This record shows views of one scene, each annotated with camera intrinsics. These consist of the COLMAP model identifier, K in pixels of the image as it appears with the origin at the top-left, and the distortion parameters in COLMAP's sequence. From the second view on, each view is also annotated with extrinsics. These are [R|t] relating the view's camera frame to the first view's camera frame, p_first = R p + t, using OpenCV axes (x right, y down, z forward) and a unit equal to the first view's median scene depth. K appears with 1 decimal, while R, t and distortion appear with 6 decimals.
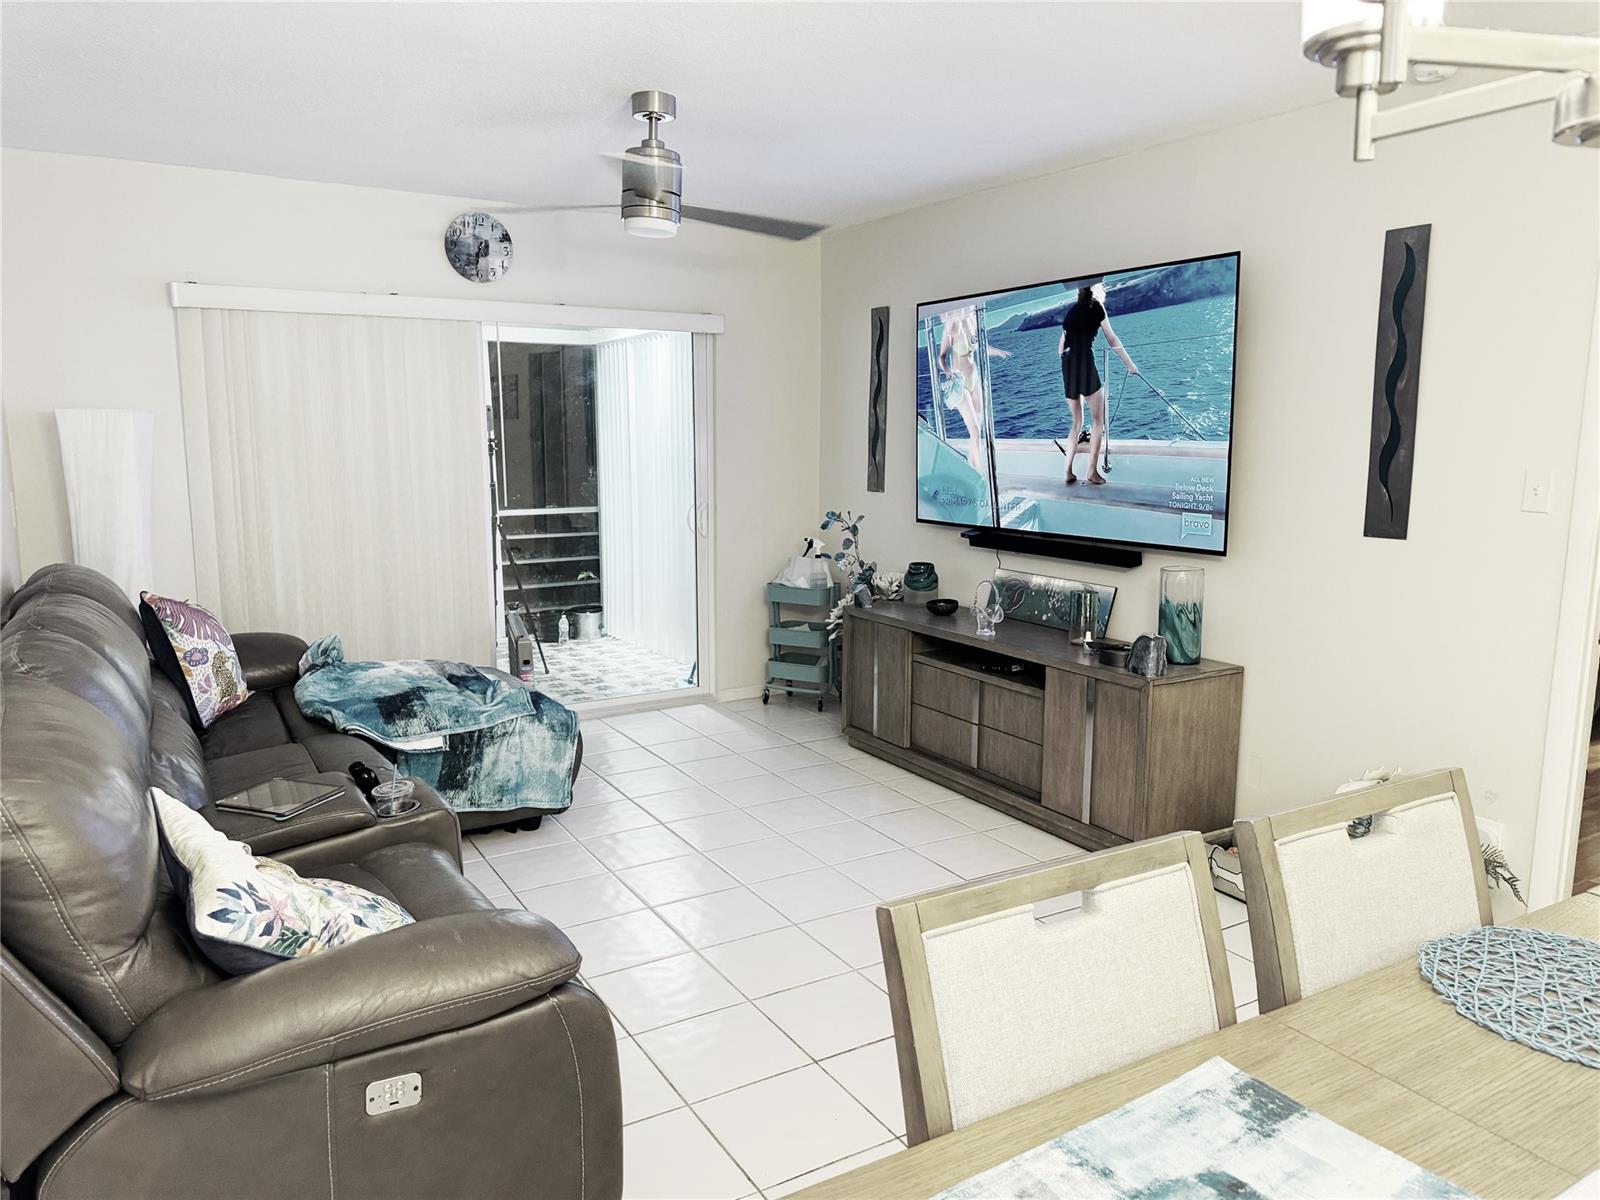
lens RADIAL K [[1129.1, 0, 805.9], [0, 1129.1, 608.8], [0, 0, 1]] dist [0.047666, -0.052012]
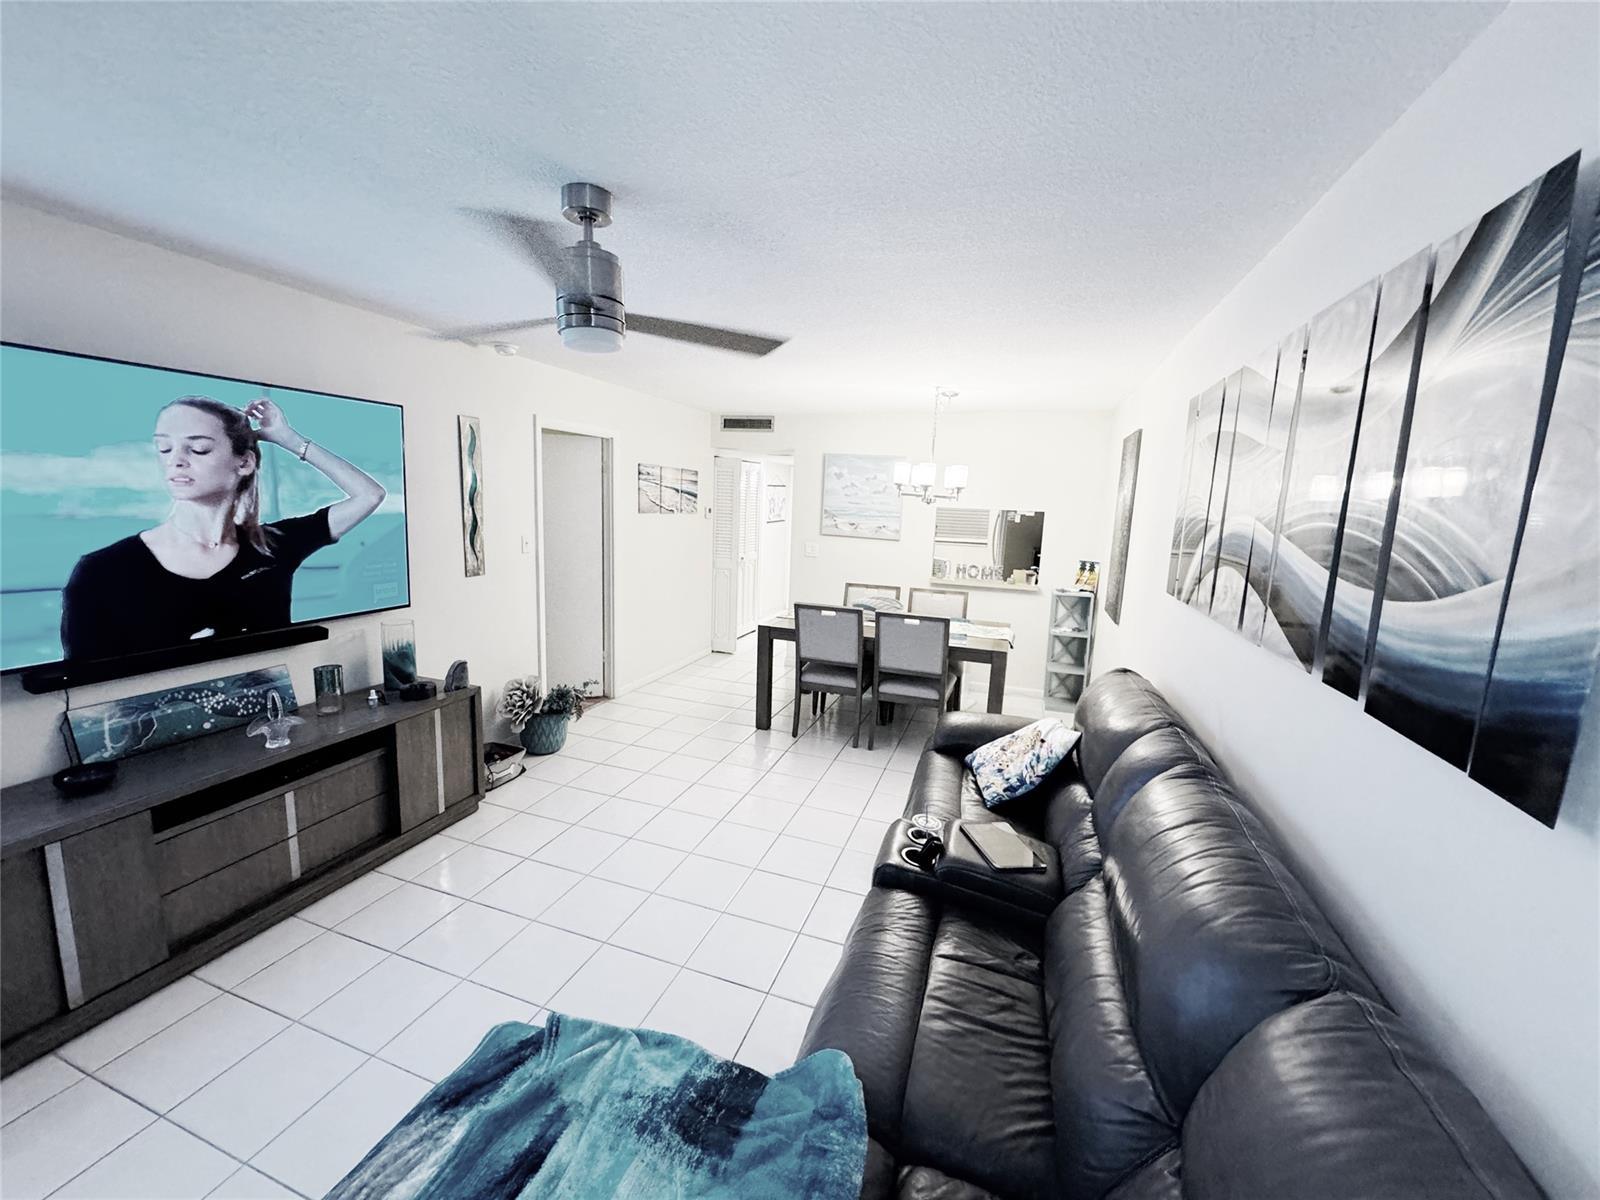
lens RADIAL K [[636.8, 0, 795.7], [0, 636.8, 598.5], [0, 0, 1]] dist [-0.000909, 0.001058]
pose [[-0.641913, -0.146615, 0.752630, -0.659951], [0.083035, 0.962486, 0.258315, -0.259041], [-0.762268, 0.228310, -0.605658, 1.248072]]
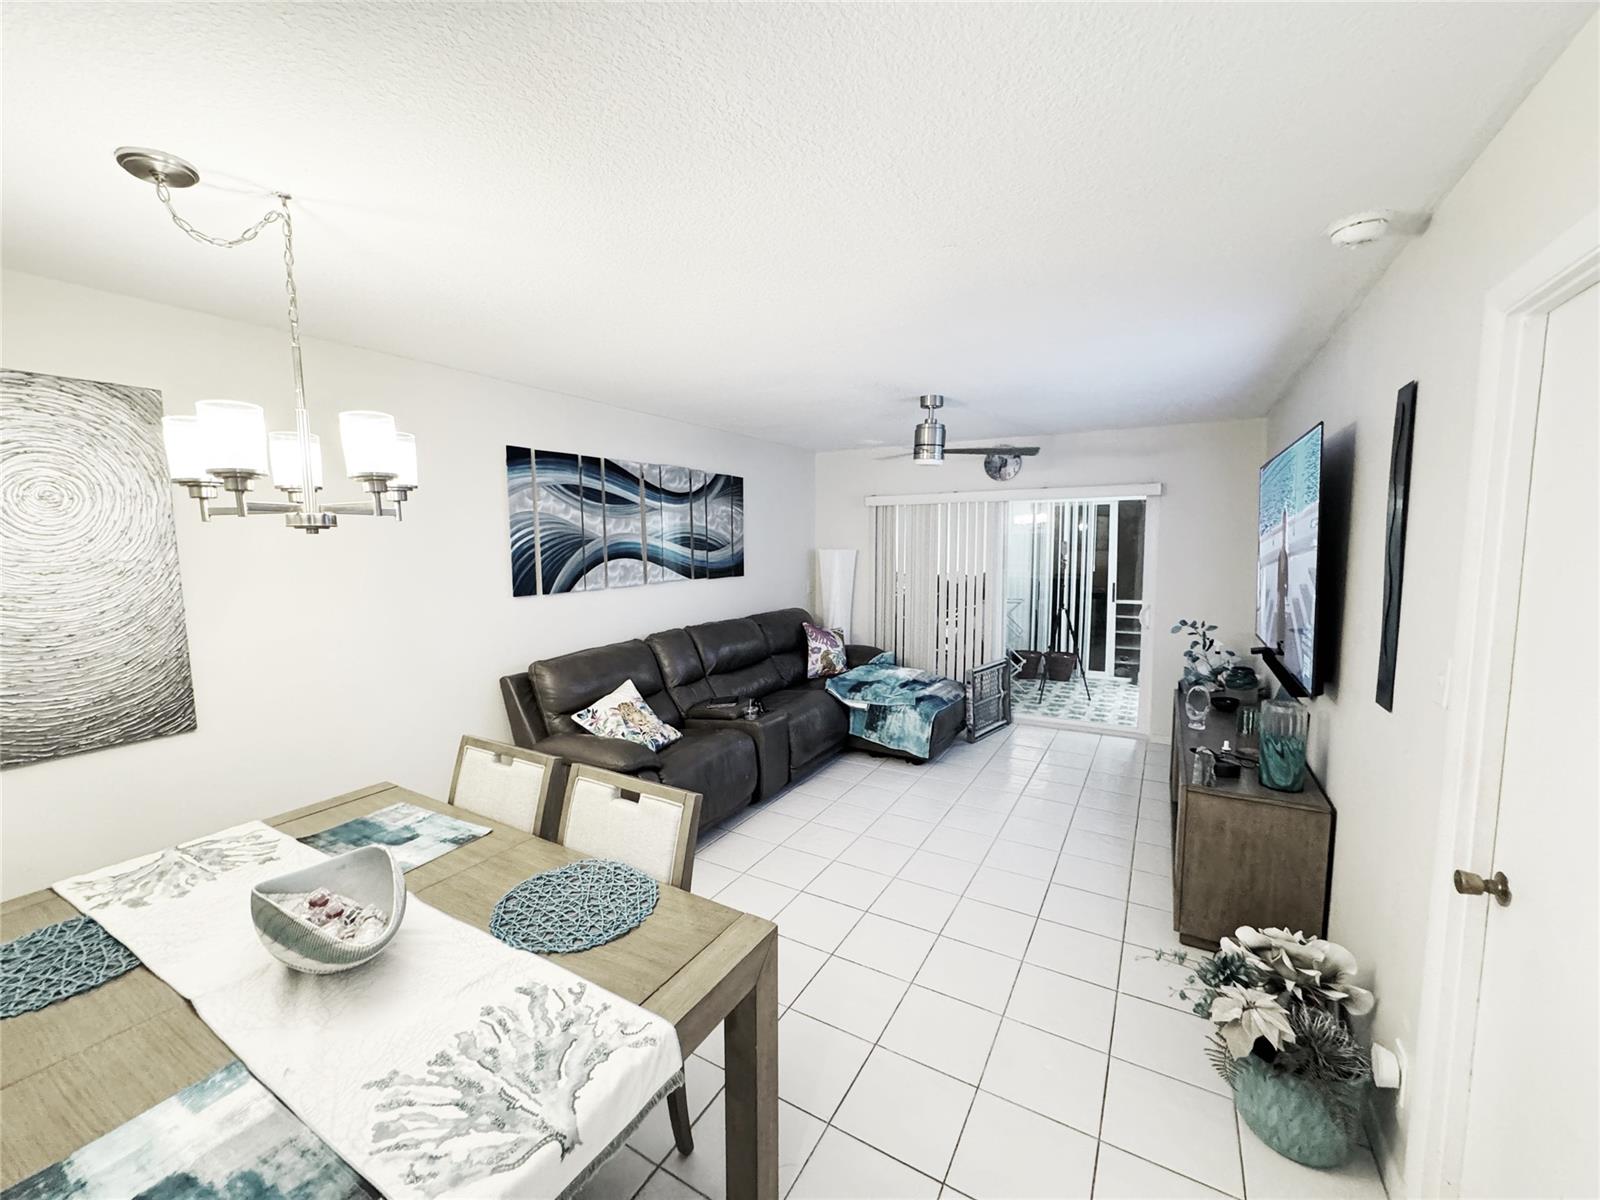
lens RADIAL K [[636.8, 0, 792.3], [0, 636.8, 597.9], [0, 0, 1]] dist [-0.000909, 0.001058]
pose [[0.477996, 0.076198, -0.875051, 0.728731], [-0.130529, 0.991331, 0.015022, -0.096288], [0.868609, 0.107039, 0.483798, 0.307603]]
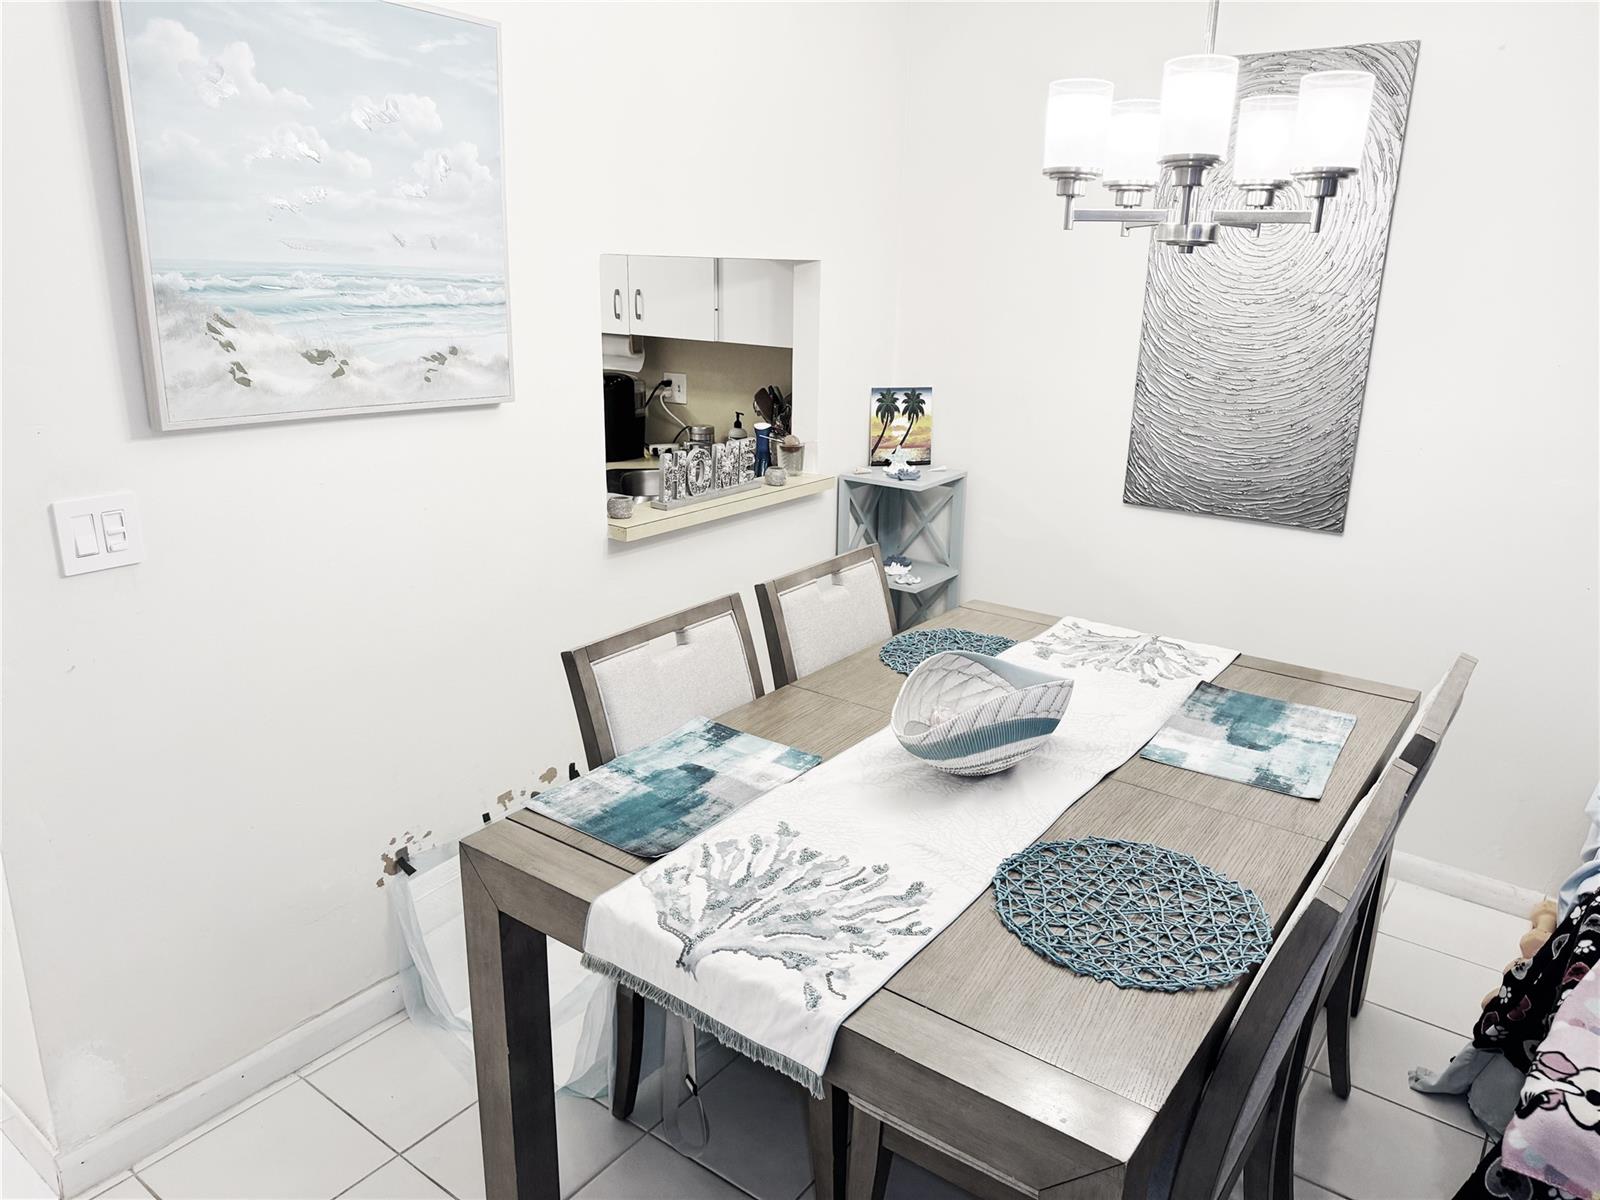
lens RADIAL K [[1129.1, 0, 805.3], [0, 1129.1, 595.5], [0, 0, 1]] dist [0.047666, -0.052012]
pose [[-0.919964, 0.086417, -0.382358, 0.573292], [-0.089944, 0.902842, 0.420461, -0.158022], [0.381544, 0.421200, -0.822809, 0.694431]]
